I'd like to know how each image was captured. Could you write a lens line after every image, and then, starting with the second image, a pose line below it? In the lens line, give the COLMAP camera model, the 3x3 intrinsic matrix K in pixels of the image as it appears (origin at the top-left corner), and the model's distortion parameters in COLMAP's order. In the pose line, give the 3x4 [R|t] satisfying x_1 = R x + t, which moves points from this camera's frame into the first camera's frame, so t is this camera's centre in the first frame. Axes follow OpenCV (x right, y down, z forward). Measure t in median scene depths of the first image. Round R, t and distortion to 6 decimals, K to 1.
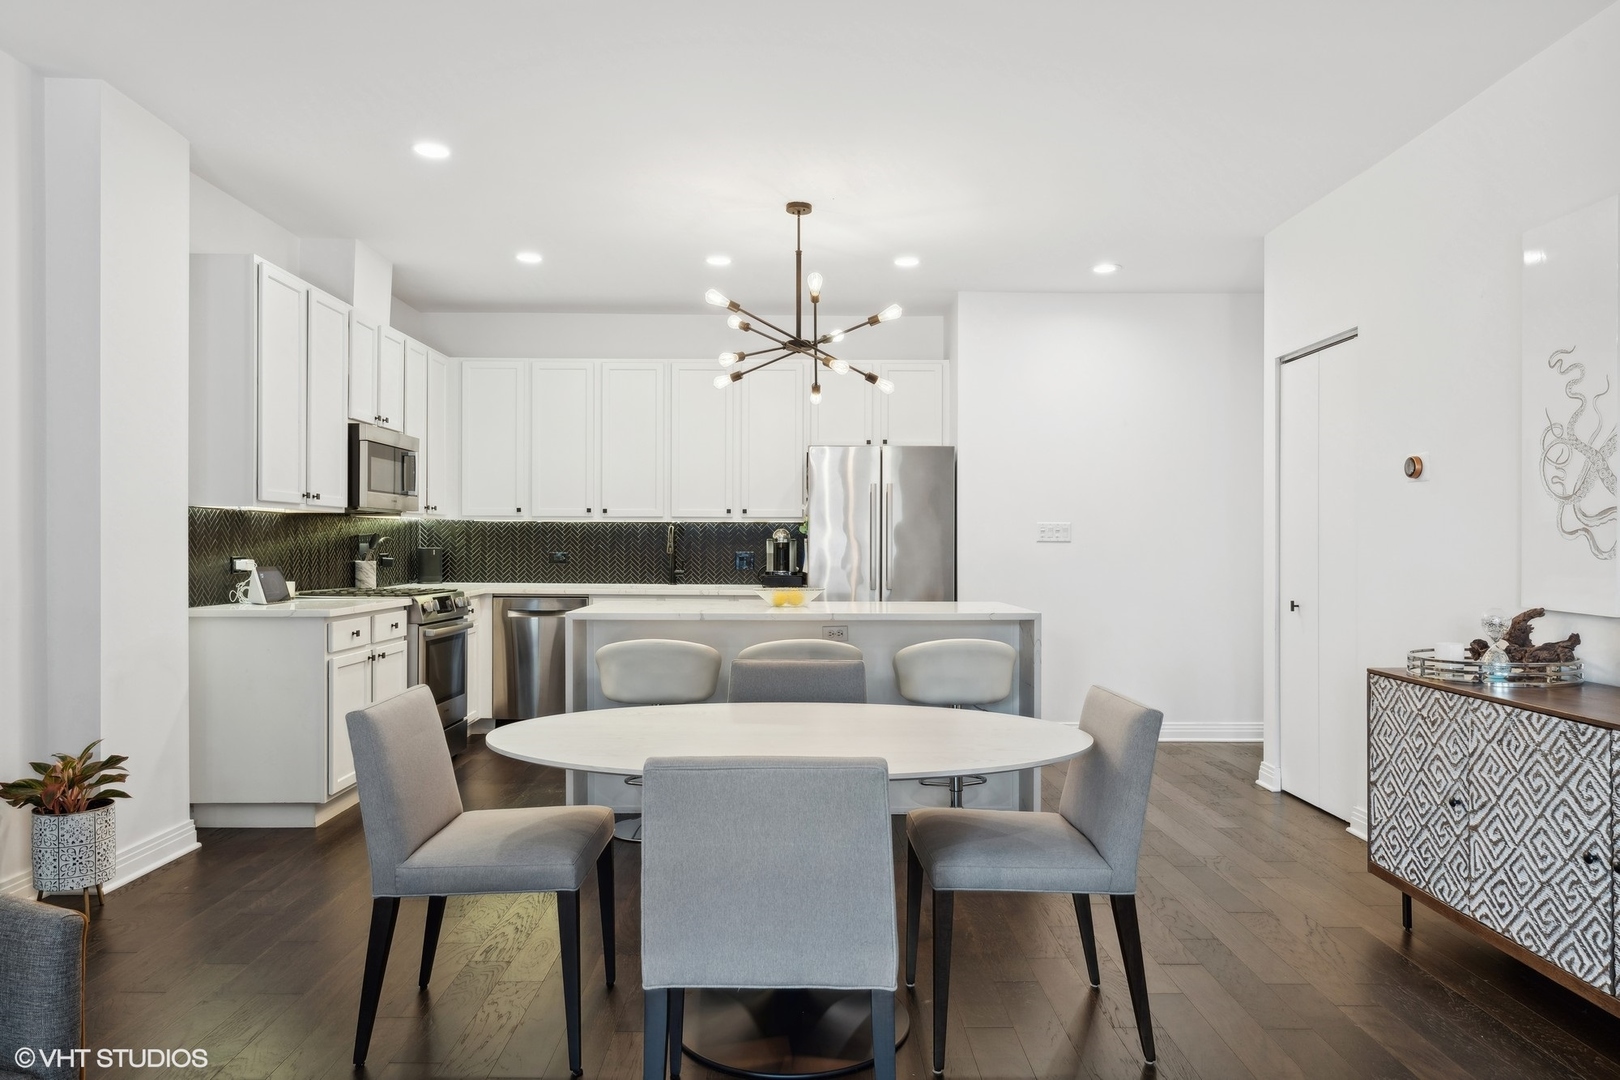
lens RADIAL K [[1070.5, 0, 810.7], [0, 1070.5, 547.0], [0, 0, 1]] dist [-0.001067, 0.000764]
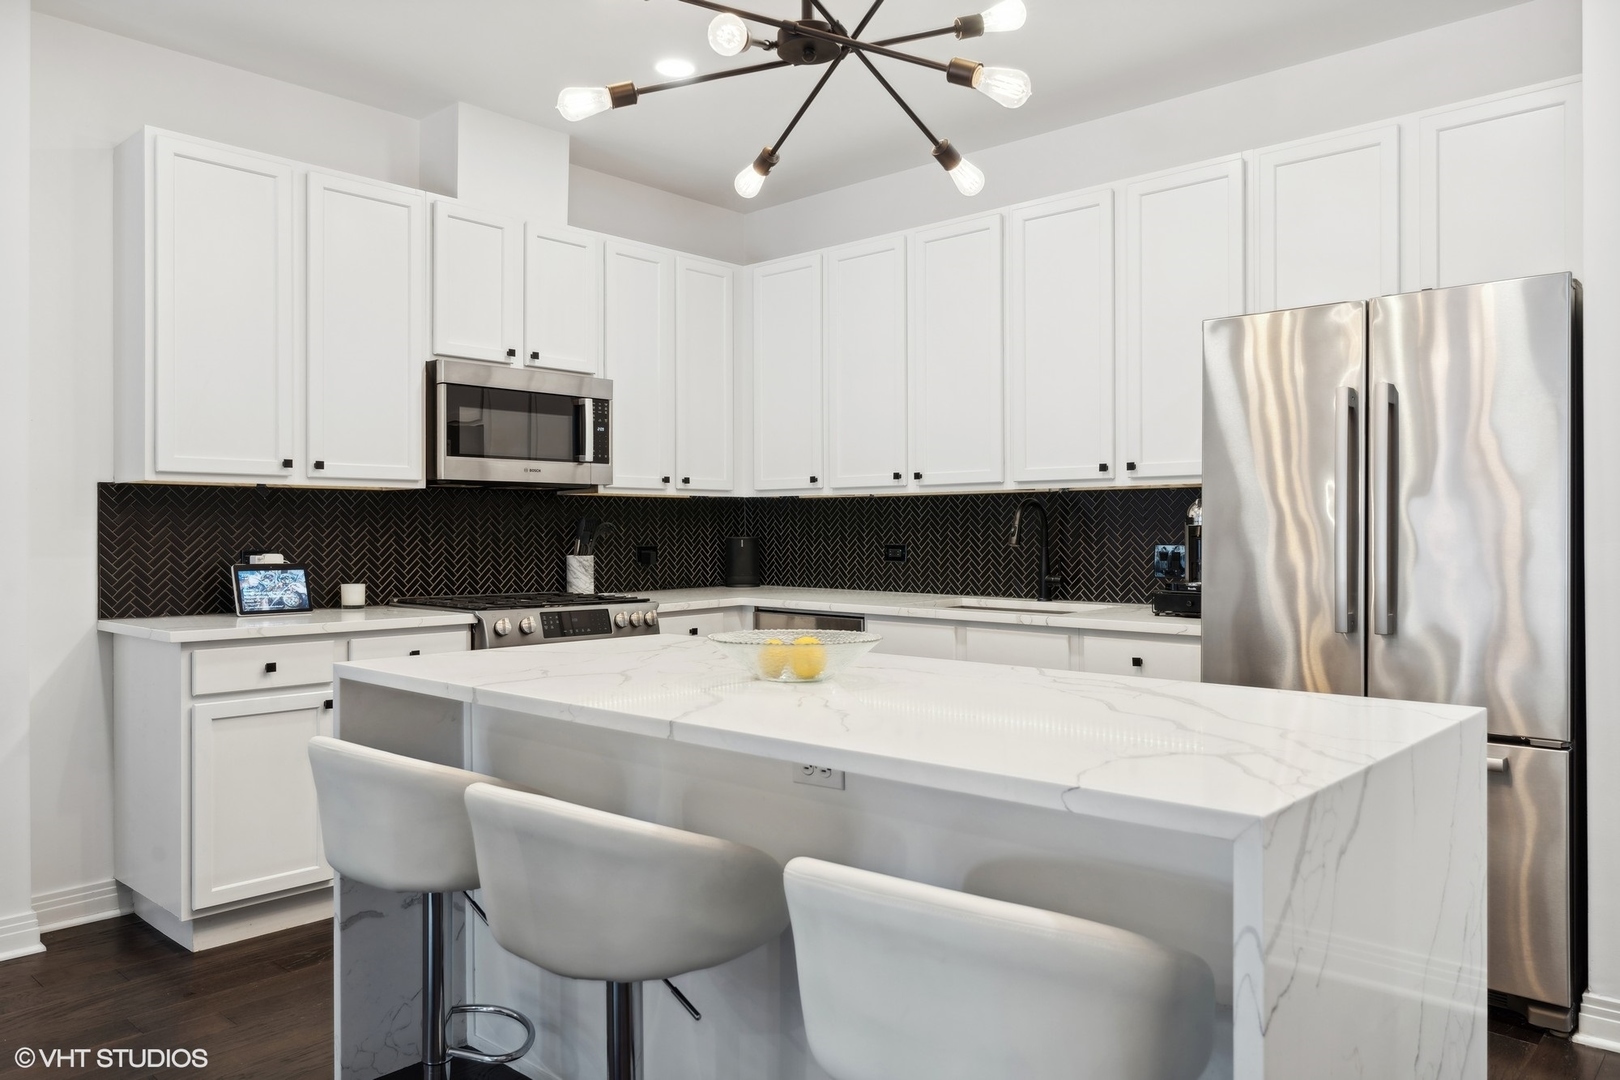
lens RADIAL K [[1123.3, 0, 810.0], [0, 1123.3, 540.0], [0, 0, 1]] dist [-0.003285, -0.000493]
pose [[0.726073, 0.000257, -0.687618, 0.258595], [0.003593, 0.999985, 0.004168, -0.000105], [0.687609, -0.005497, 0.726061, 0.630080]]
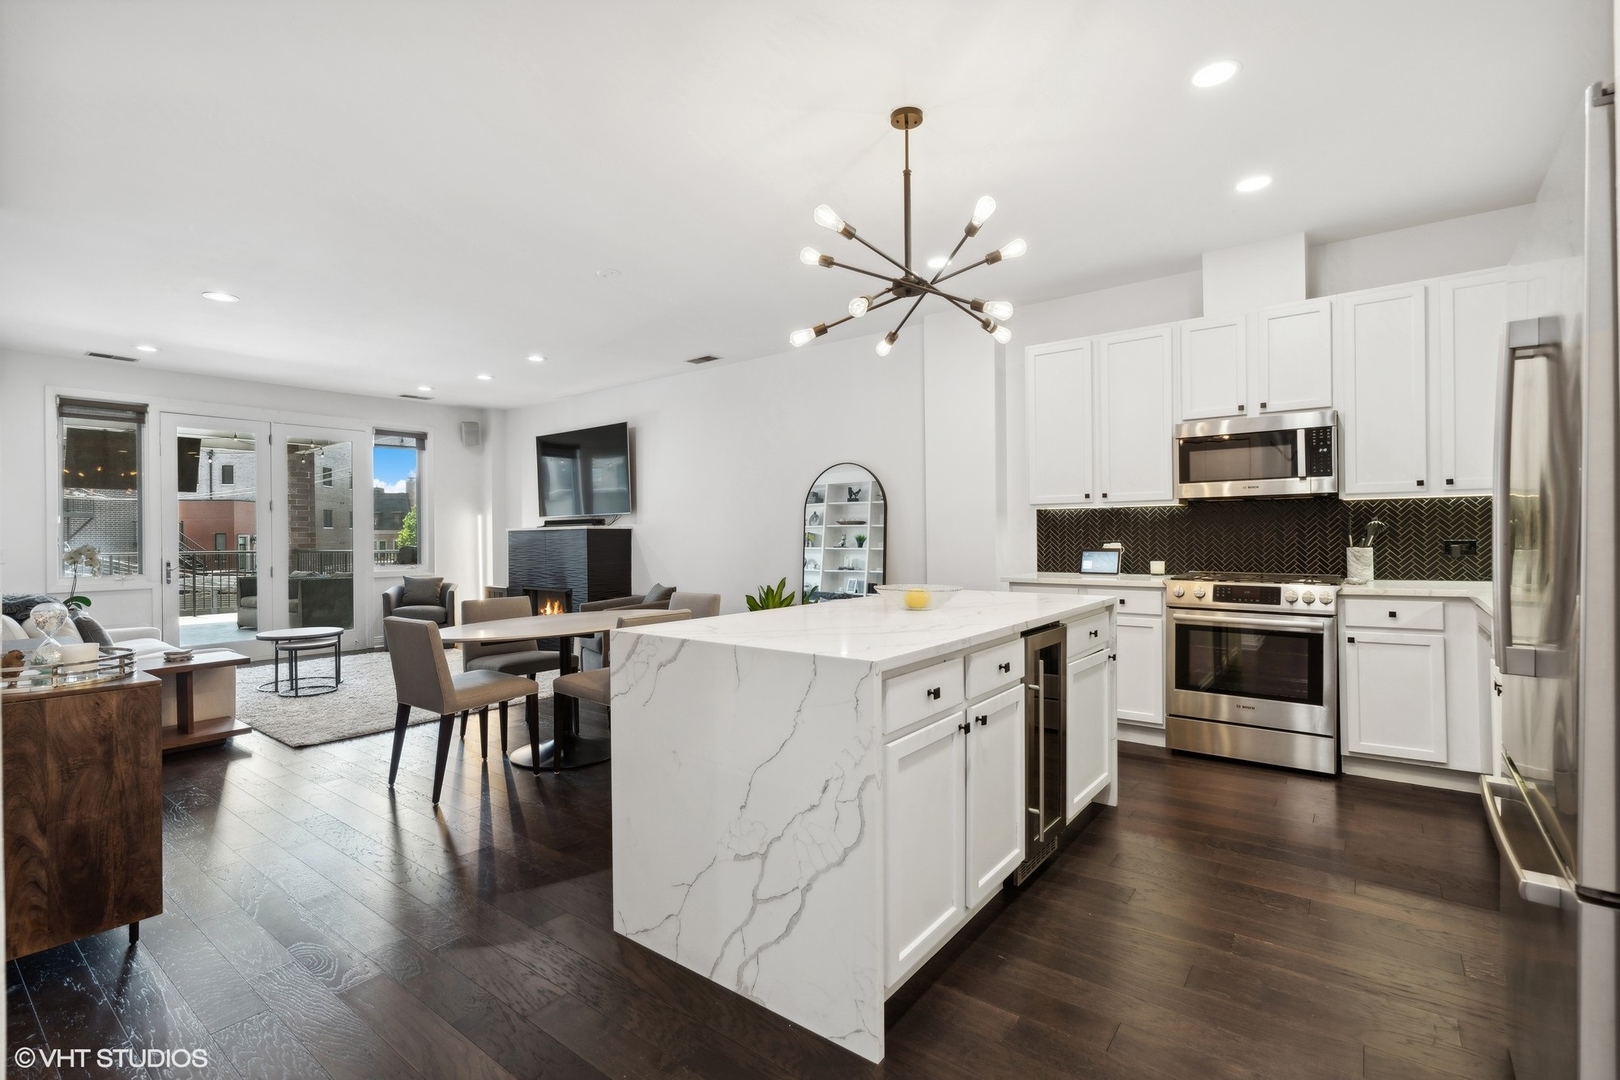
lens RADIAL K [[740.9, 0, 797.1], [0, 740.9, 536.9], [0, 0, 1]] dist [-0.000533, -0.000150]
pose [[-0.627374, 0.007046, -0.778686, 0.440820], [0.008264, 0.999963, 0.002391, -0.001838], [0.778674, -0.004935, -0.627409, 1.168014]]
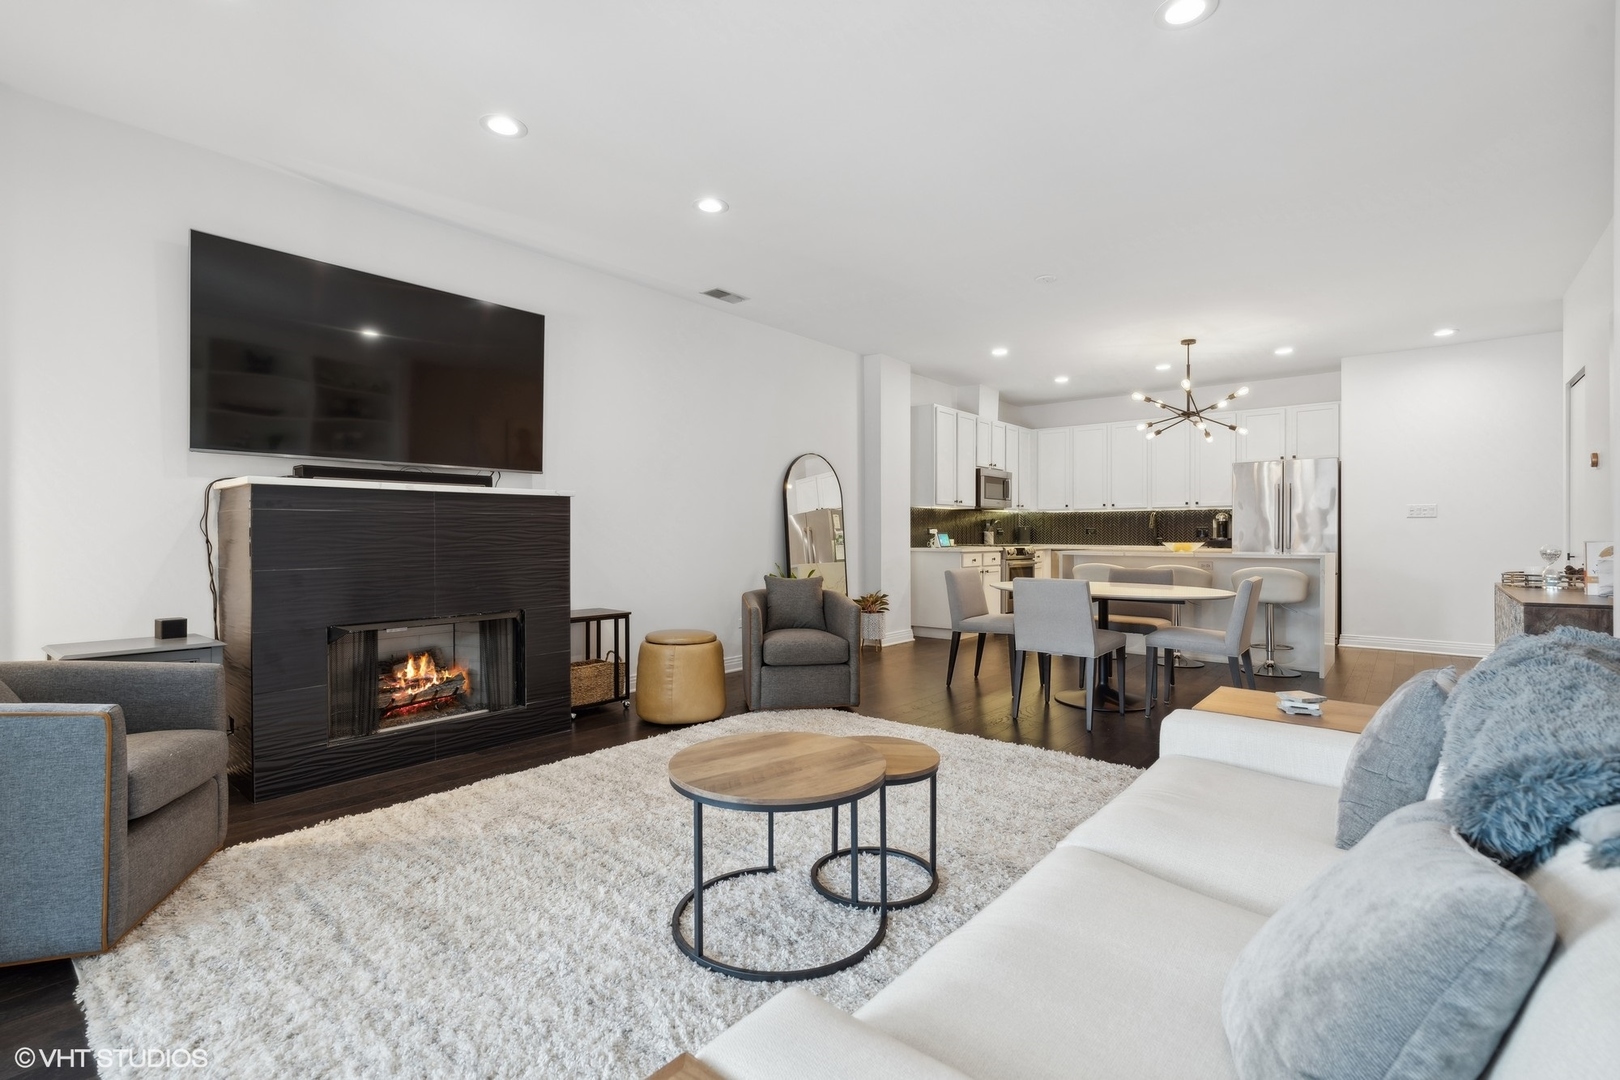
lens RADIAL K [[746.8, 0, 807.1], [0, 746.8, 533.6], [0, 0, 1]] dist [0.000276, 0.000026]
pose [[0.765215, -0.004084, -0.643761, 0.294748], [0.001192, 0.999987, -0.004928, 0.026201], [0.643773, 0.003004, 0.765210, -0.408895]]
